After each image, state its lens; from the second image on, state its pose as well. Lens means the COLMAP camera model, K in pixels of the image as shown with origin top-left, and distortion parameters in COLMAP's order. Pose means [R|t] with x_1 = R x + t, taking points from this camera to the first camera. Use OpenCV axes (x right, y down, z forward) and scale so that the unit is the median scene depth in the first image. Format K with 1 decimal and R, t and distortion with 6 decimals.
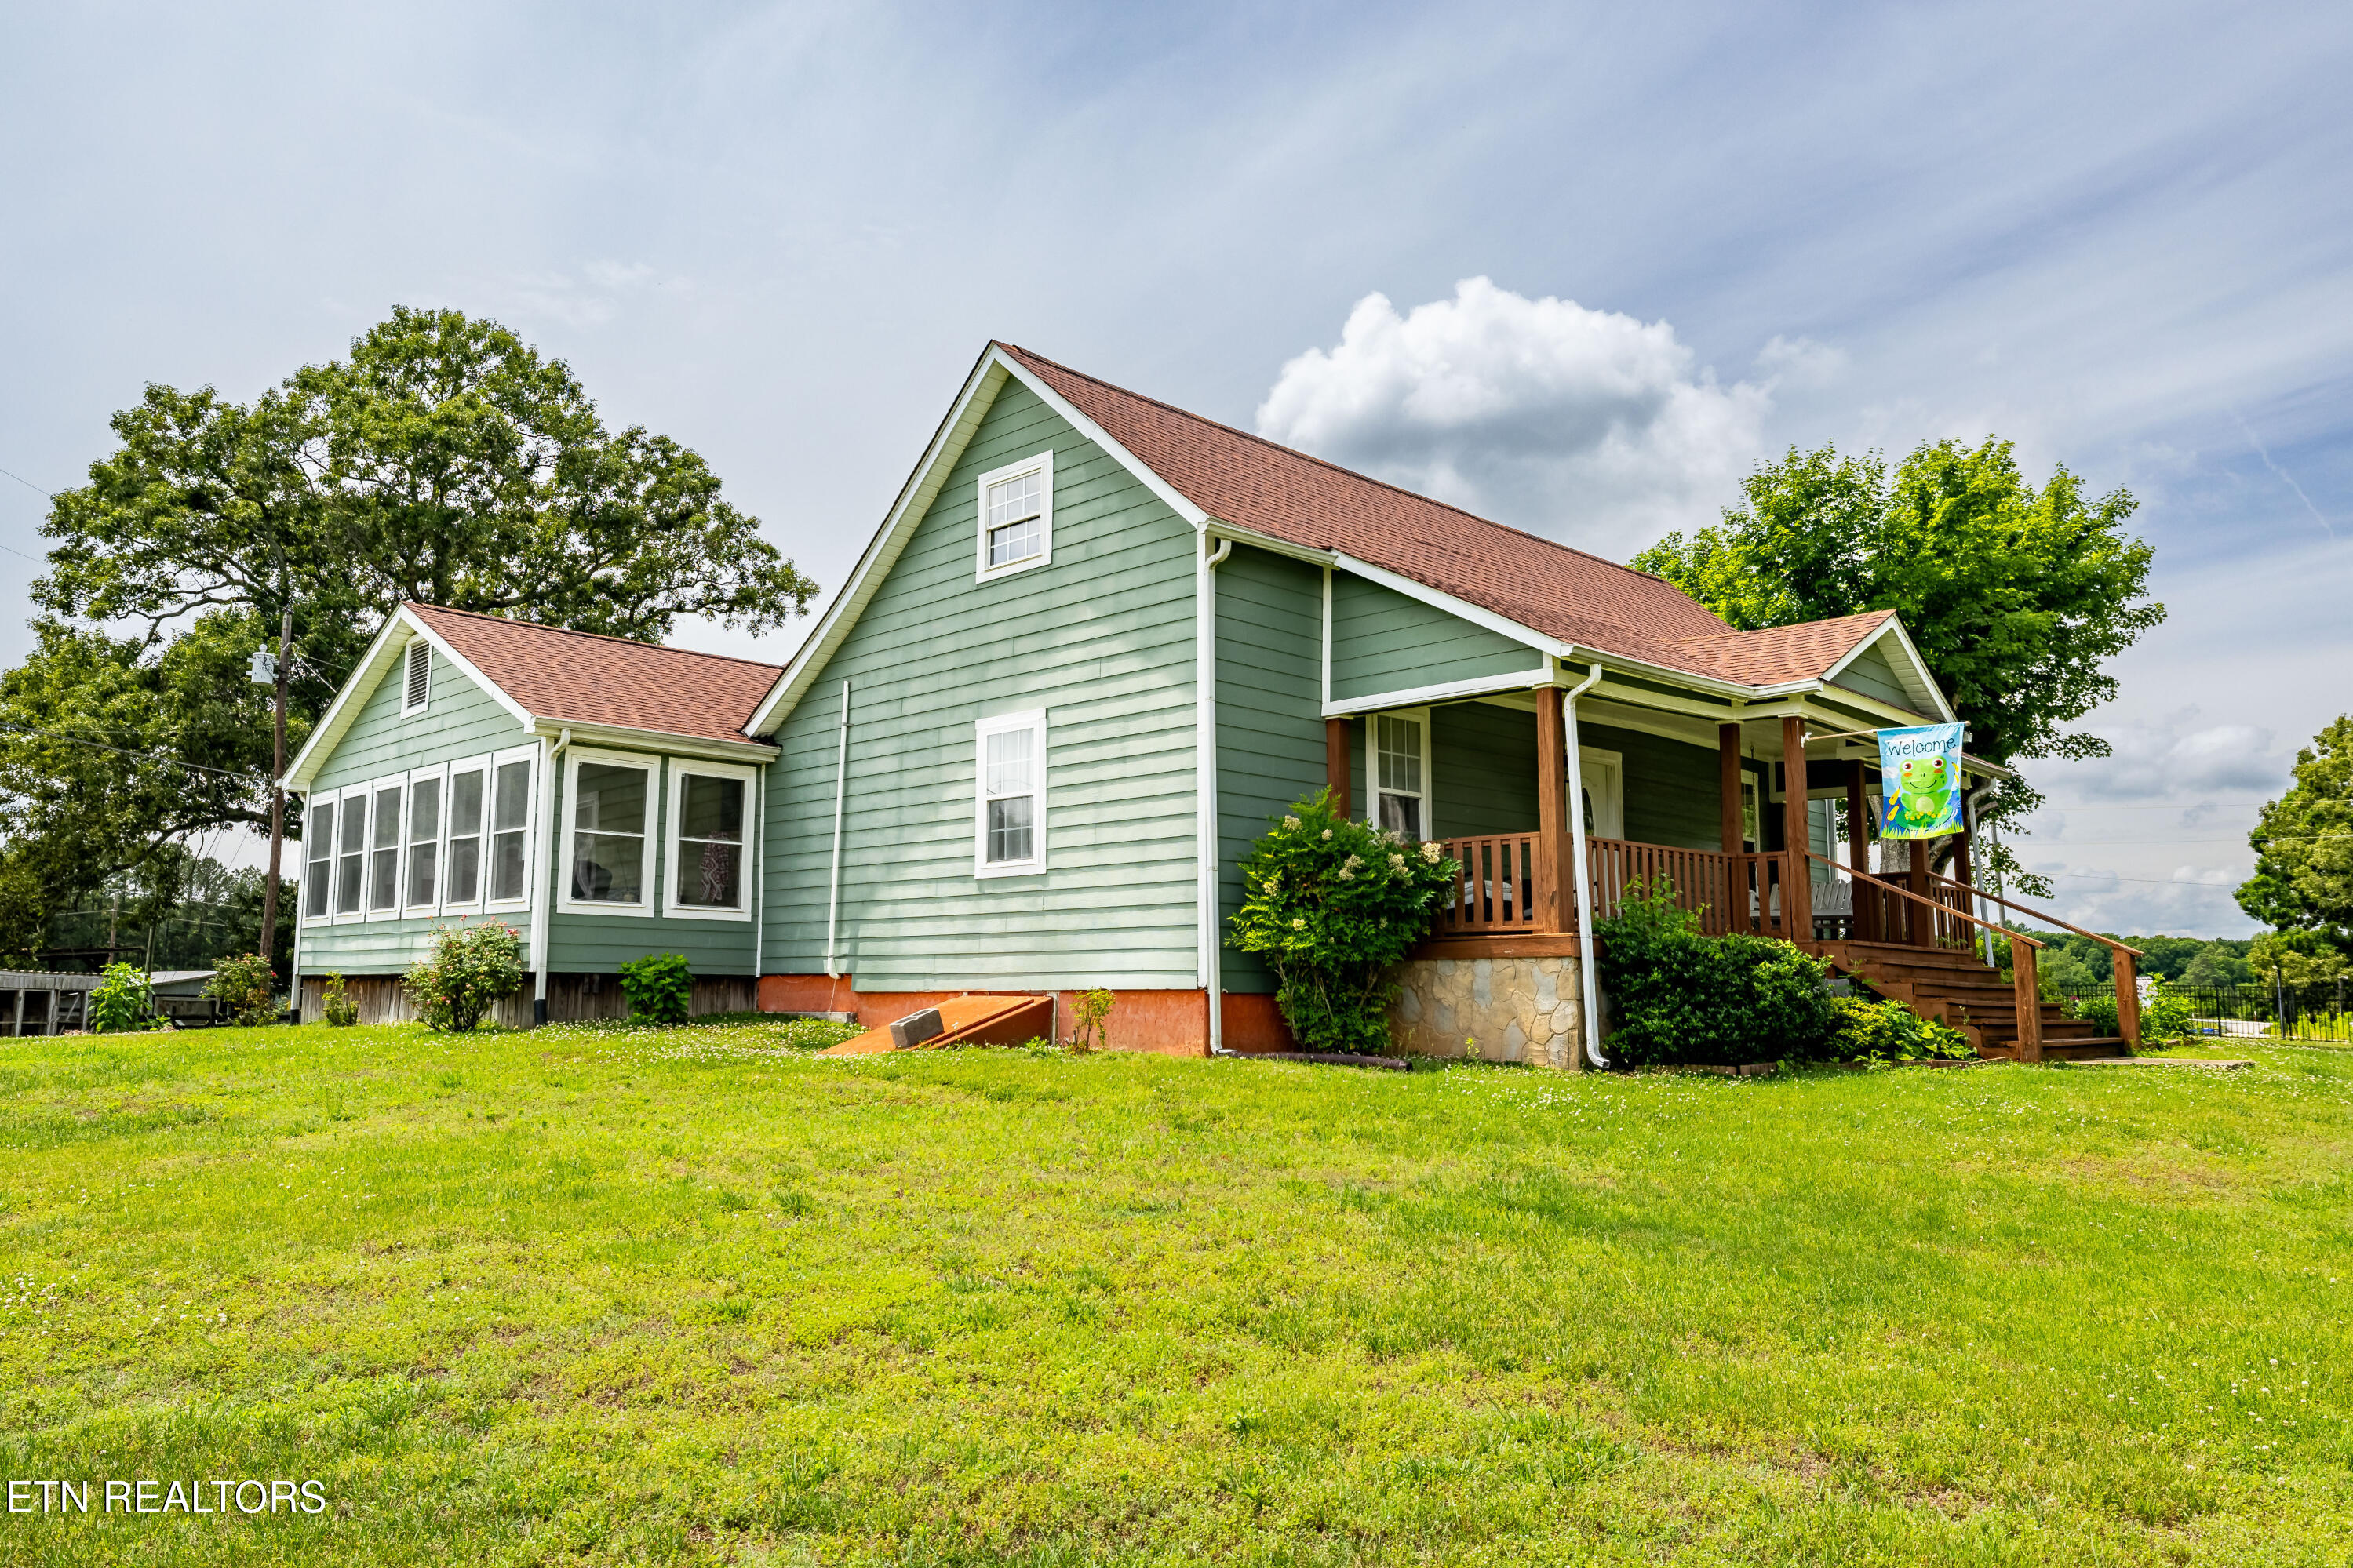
lens RADIAL K [[1656.6, 0, 1176.5], [0, 1656.6, 784.0], [0, 0, 1]] dist [-0.004894, -0.000357]
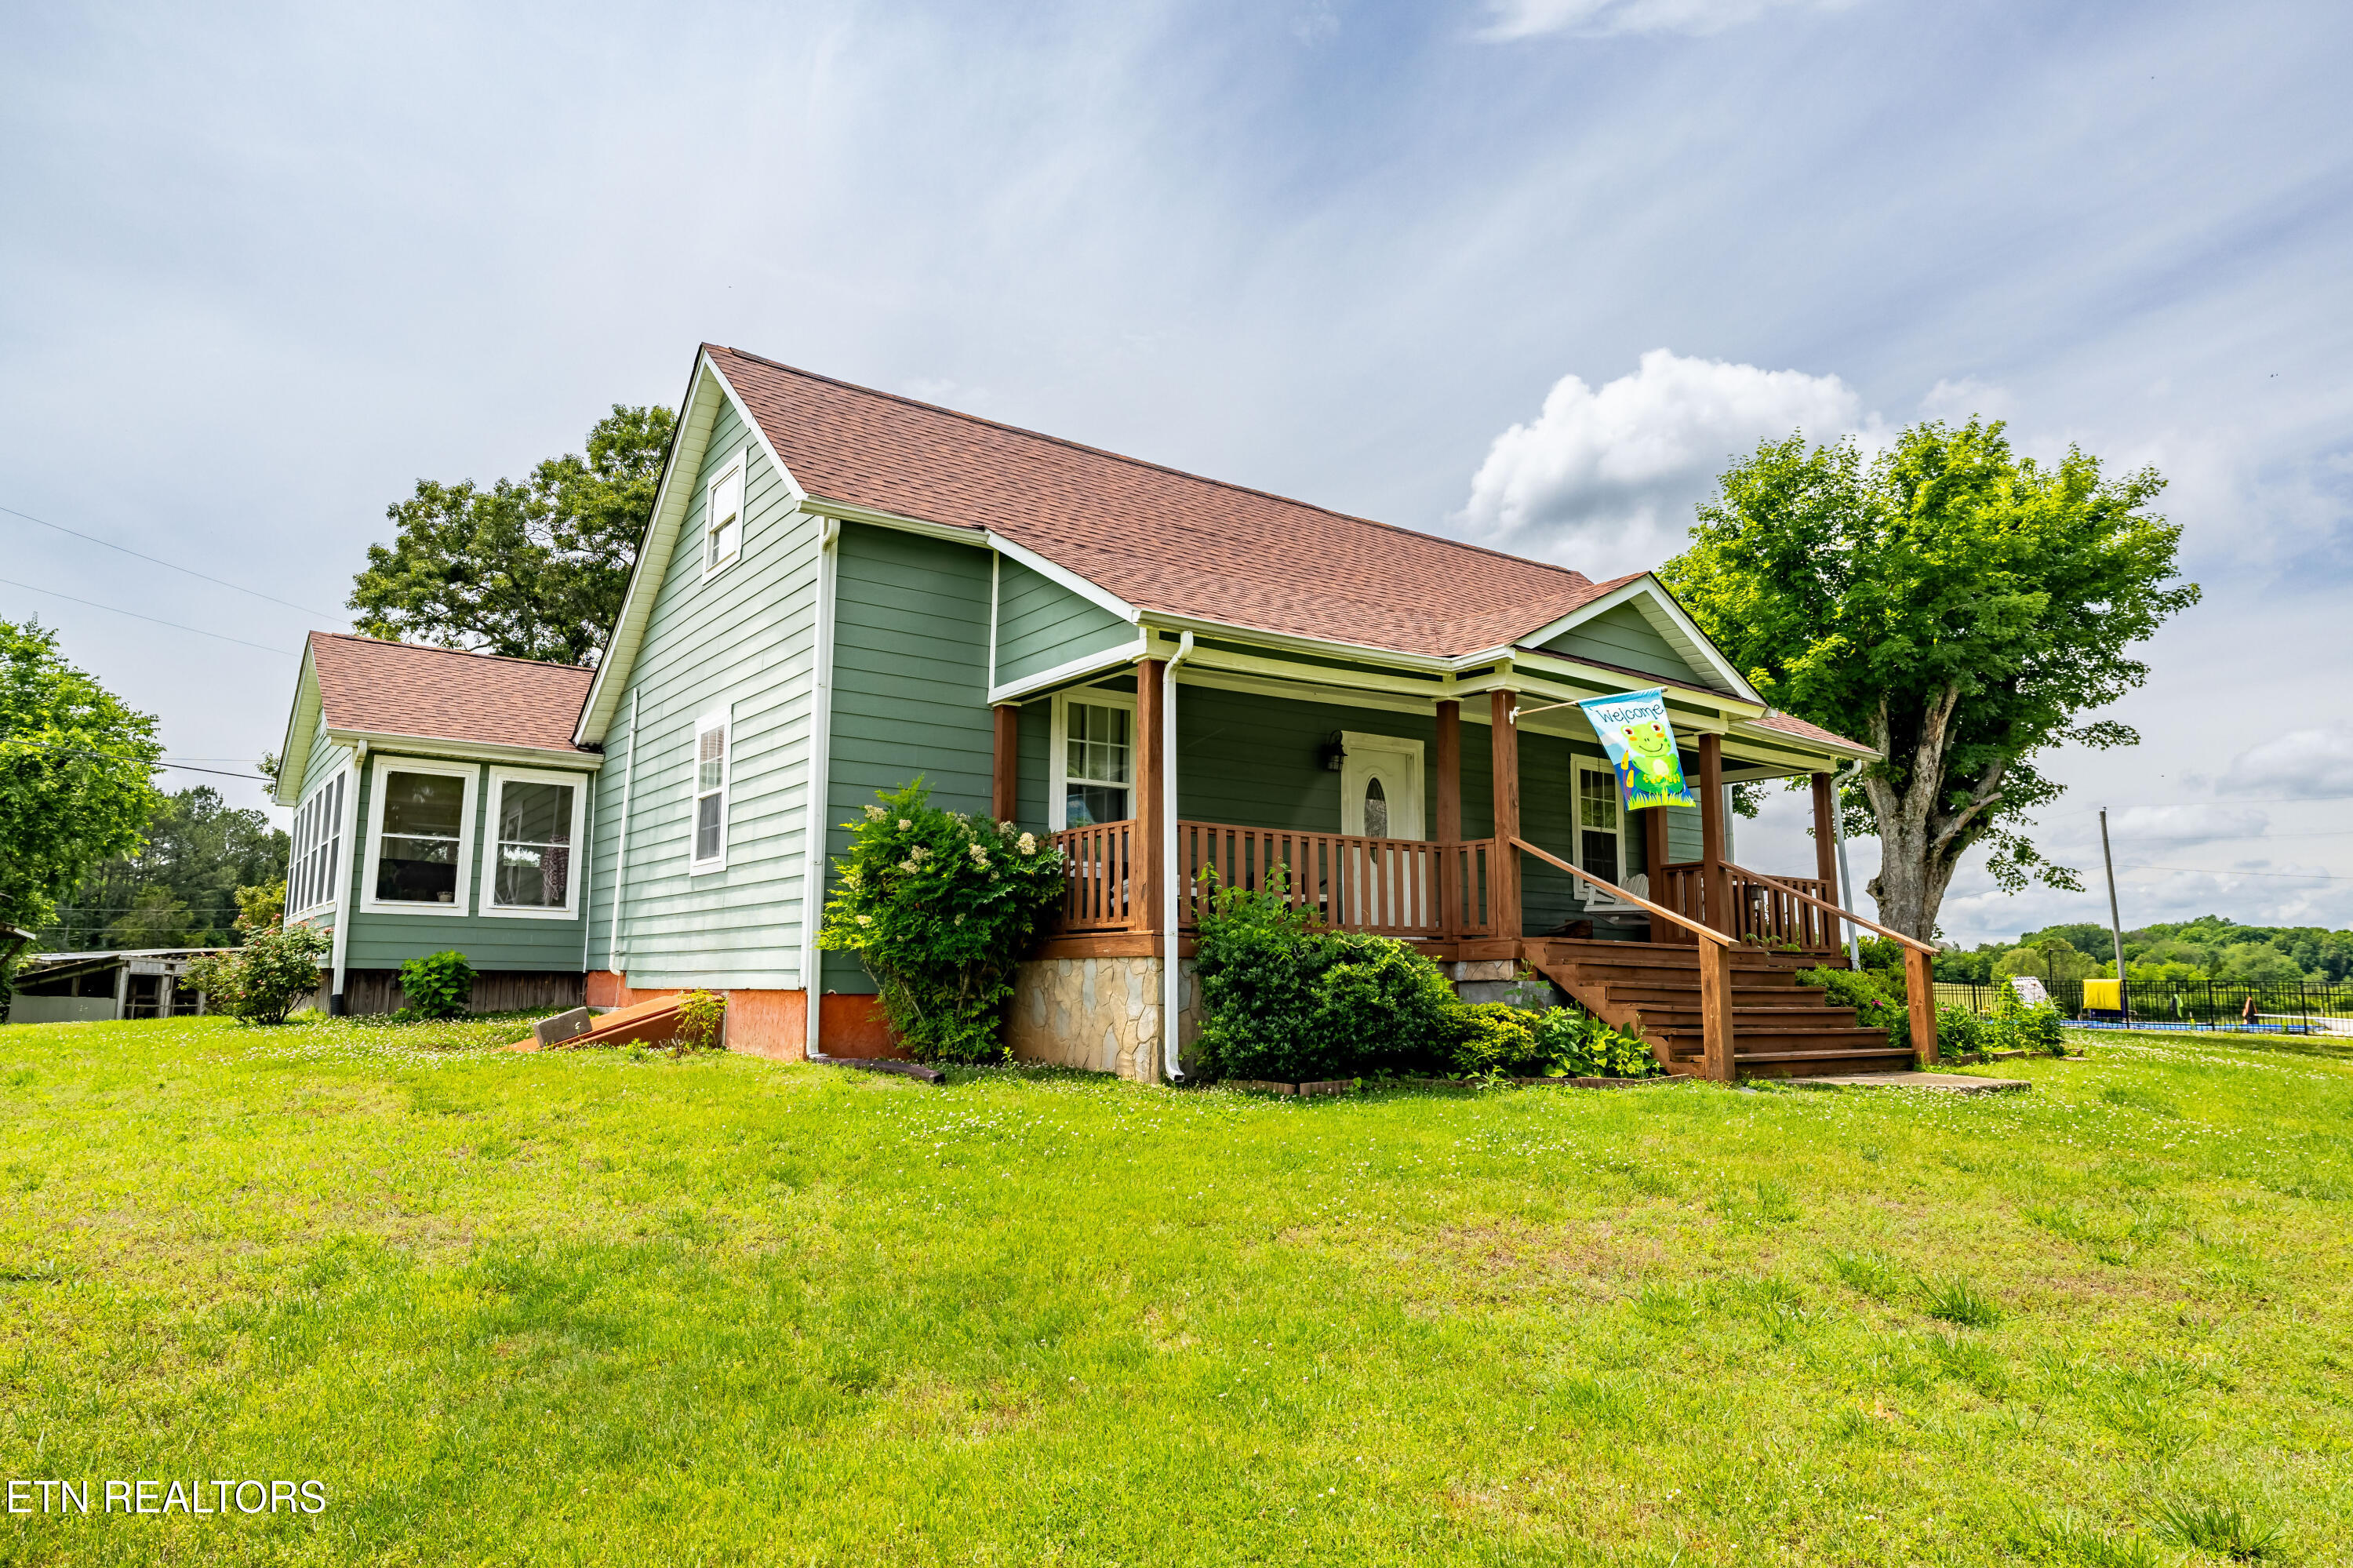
lens RADIAL K [[1422.9, 0, 1176.5], [0, 1422.9, 784.0], [0, 0, 1]] dist [-0.005673, 0.000297]
pose [[0.986269, -0.018956, -0.164056, 0.277346], [0.016957, 0.999764, -0.013579, 0.015677], [0.164275, 0.010610, 0.986358, 0.175416]]
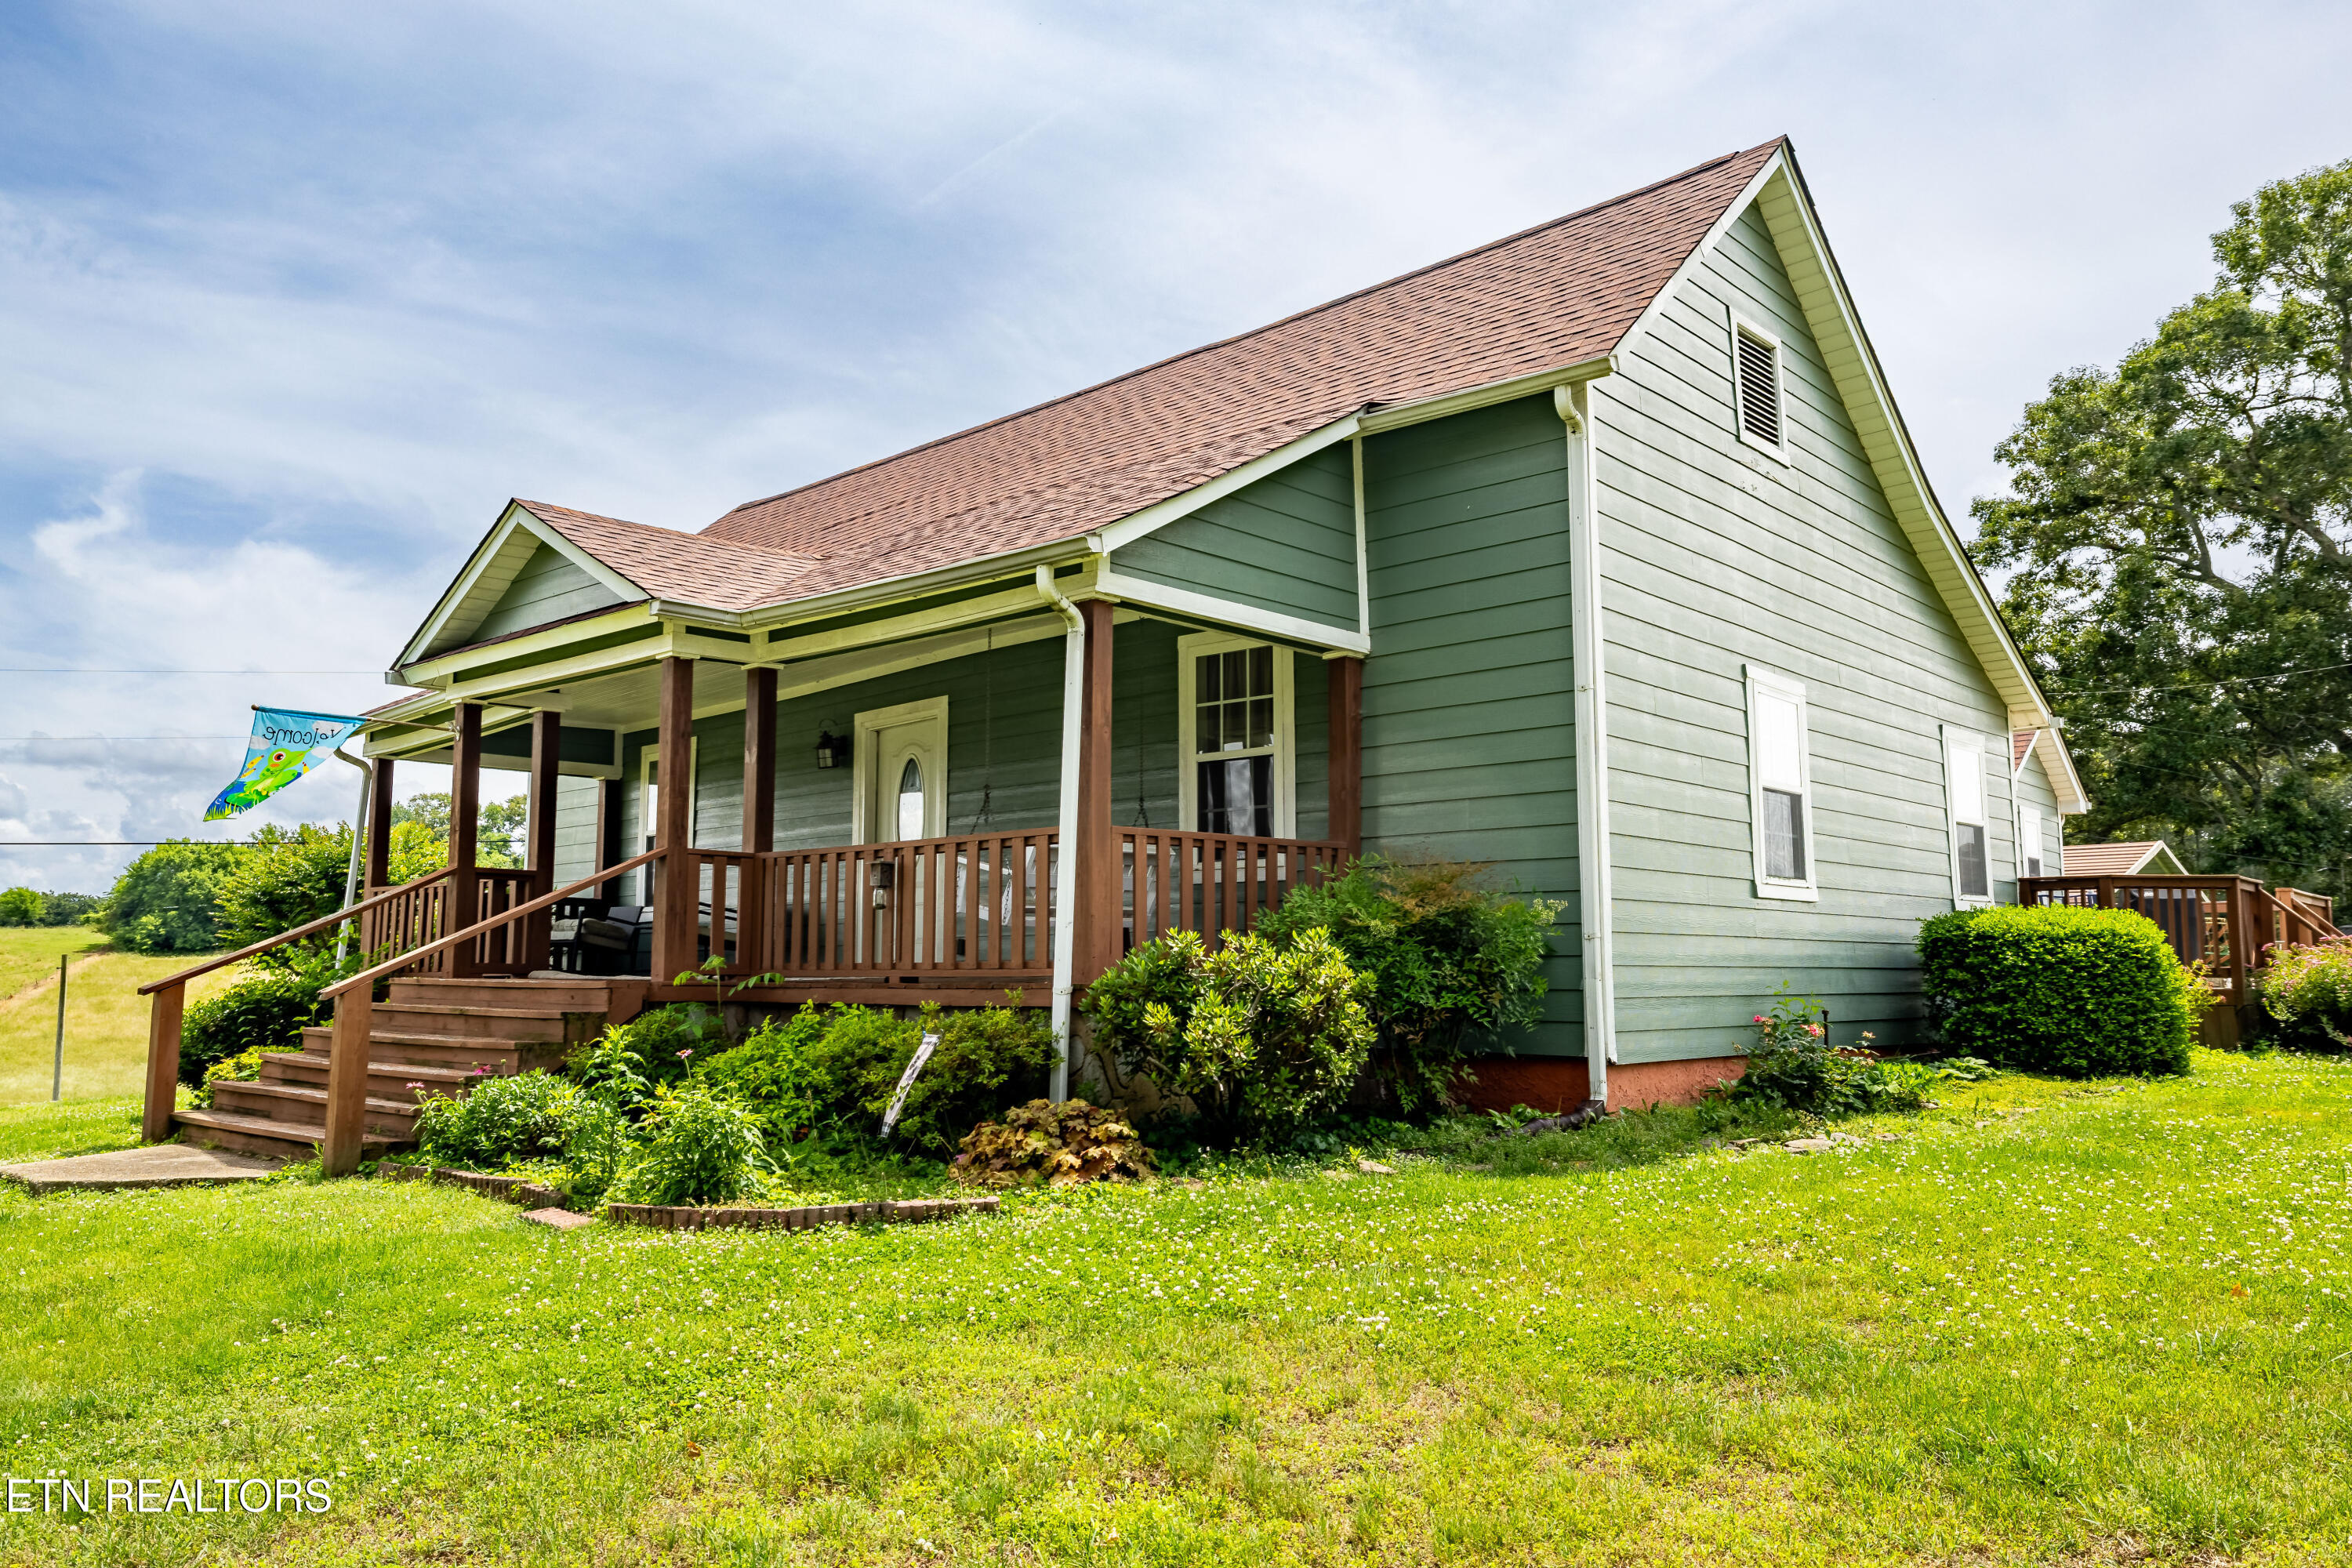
lens RADIAL K [[1656.1, 0, 1176.0], [0, 1656.1, 784.0], [0, 0, 1]] dist [-0.004894, -0.000357]
pose [[0.034289, -0.116260, -0.992627, 1.025354], [0.116563, 0.986898, -0.111562, 0.116369], [0.992591, -0.111878, 0.047392, 1.122509]]
